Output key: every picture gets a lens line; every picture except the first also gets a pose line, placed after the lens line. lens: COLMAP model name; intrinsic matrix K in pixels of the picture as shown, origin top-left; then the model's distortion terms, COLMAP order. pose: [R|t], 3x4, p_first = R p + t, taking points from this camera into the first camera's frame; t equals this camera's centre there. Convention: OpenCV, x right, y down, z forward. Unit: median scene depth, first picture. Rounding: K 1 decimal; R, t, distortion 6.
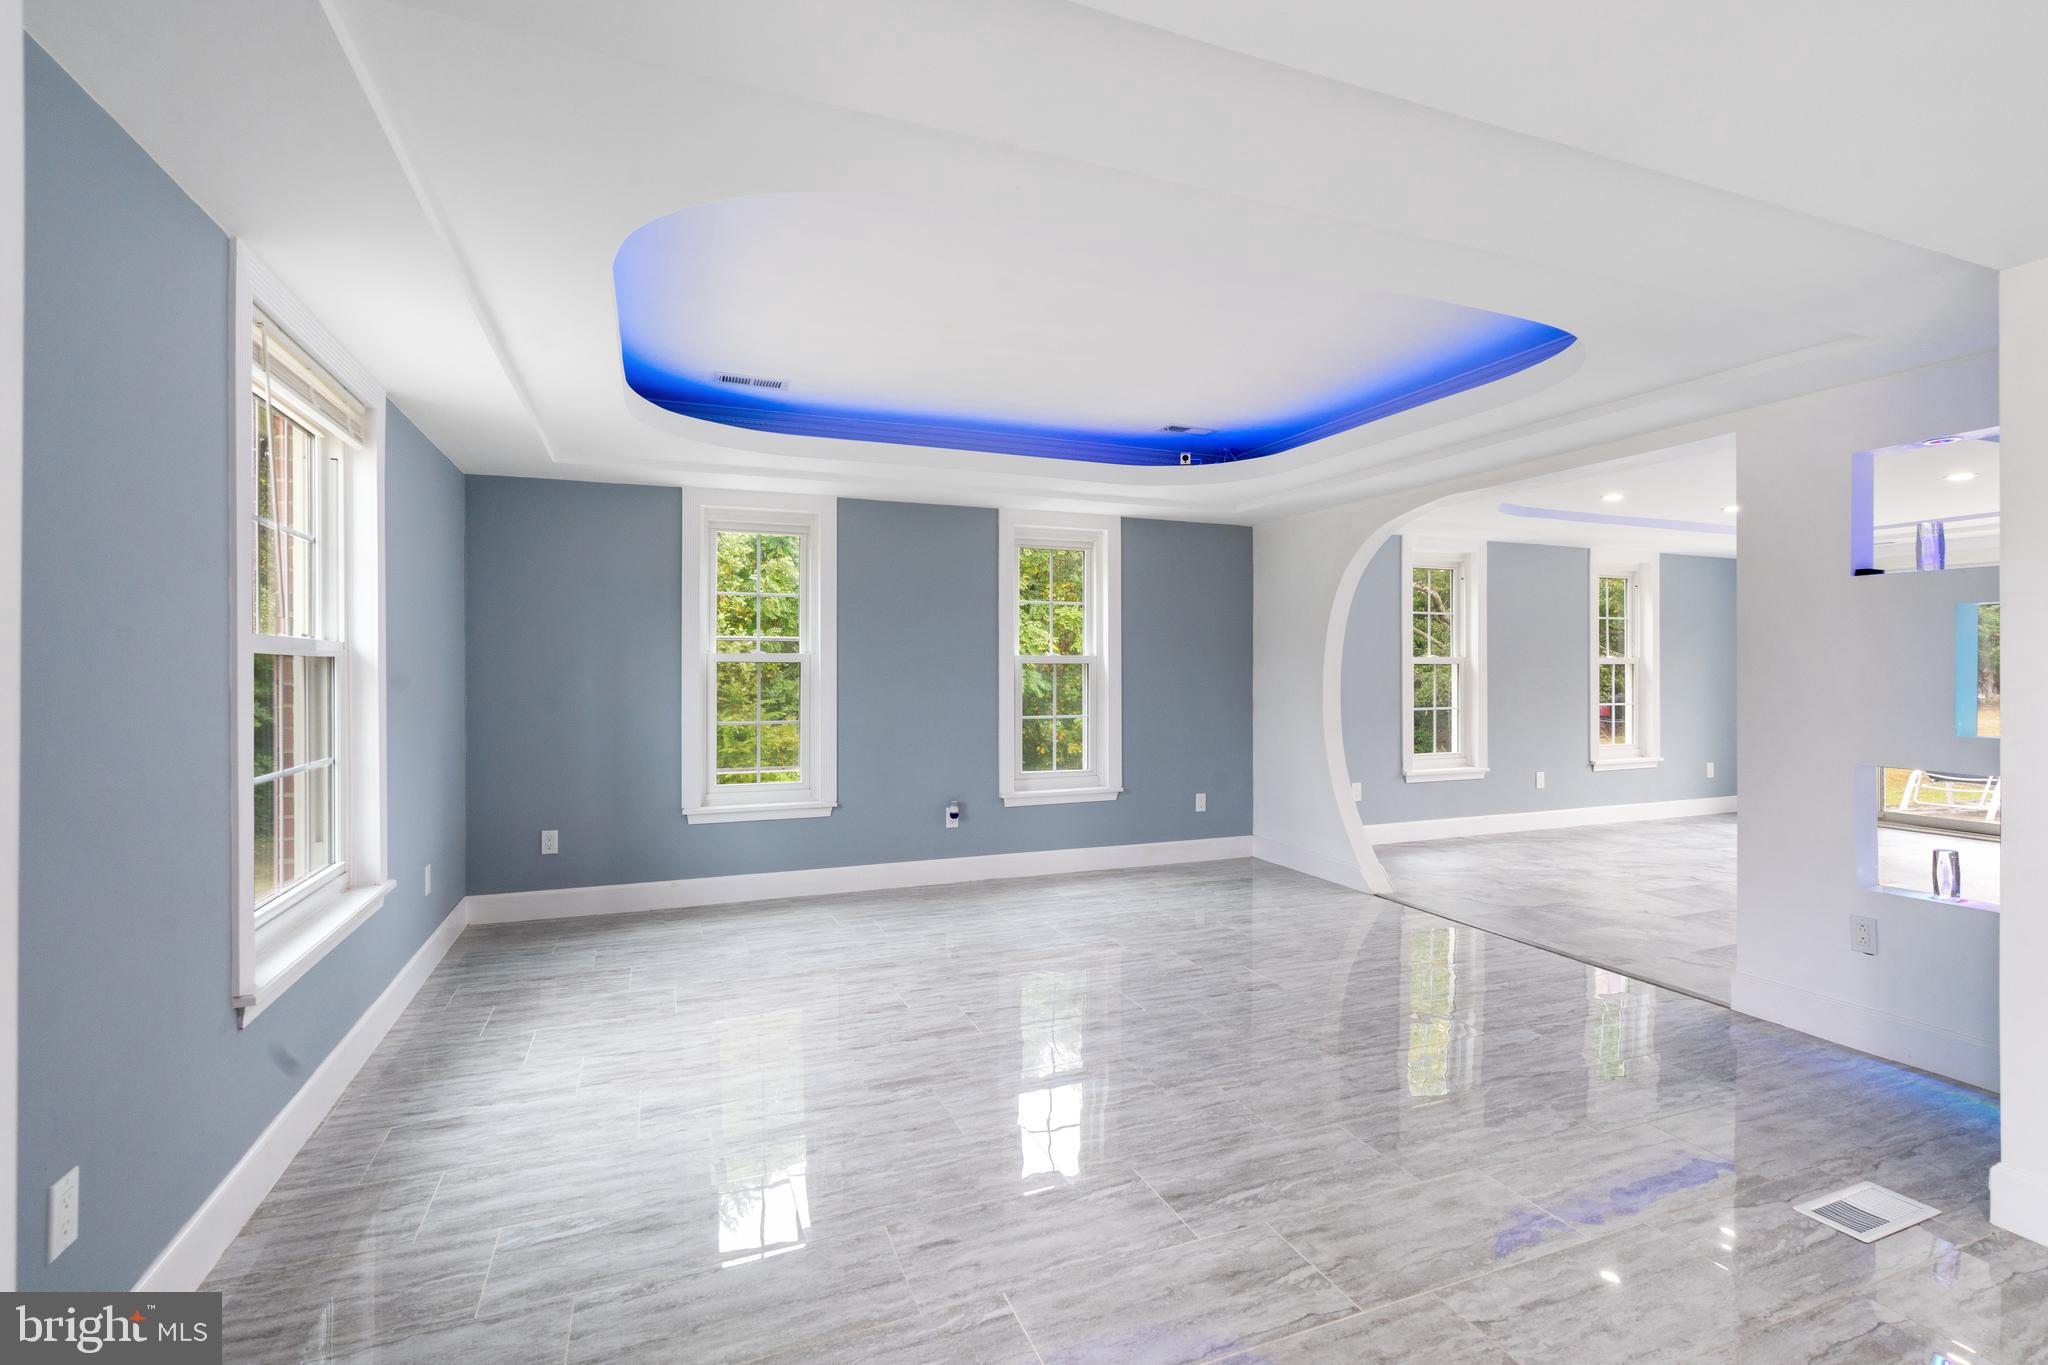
lens RADIAL K [[938.3, 0, 1027.7], [0, 938.3, 679.6], [0, 0, 1]] dist [-0.008870, 0.003298]
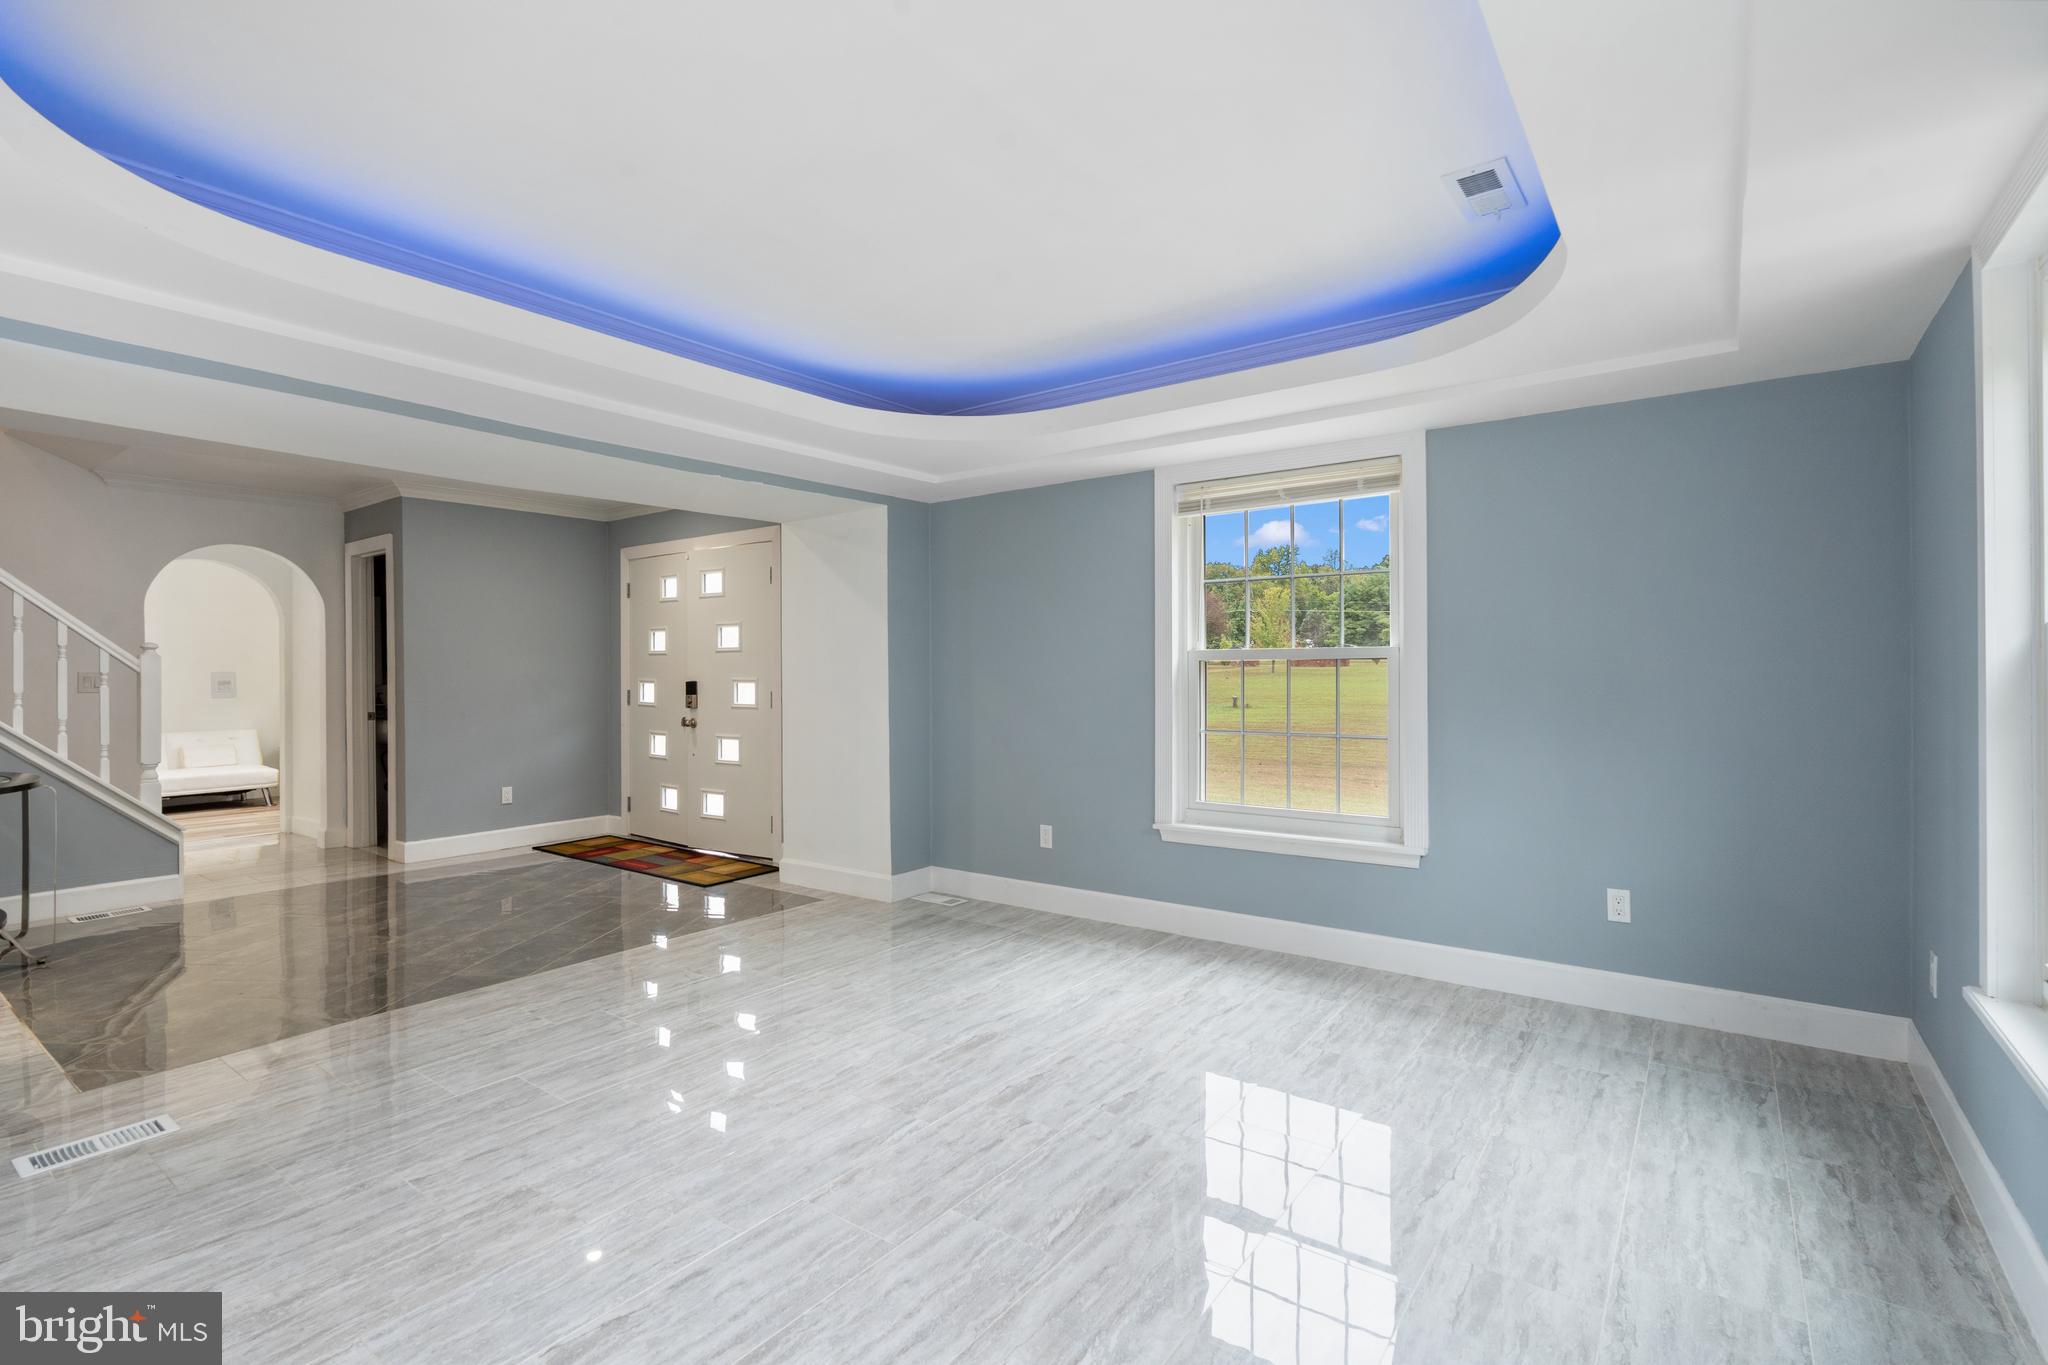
lens RADIAL K [[938.3, 0, 1040.0], [0, 938.3, 668.9], [0, 0, 1]] dist [-0.008870, 0.003298]
pose [[-0.840179, 0.005185, -0.542284, 0.395018], [0.002313, 0.999979, 0.005977, -0.022250], [0.542304, 0.003768, -0.840174, 1.907865]]
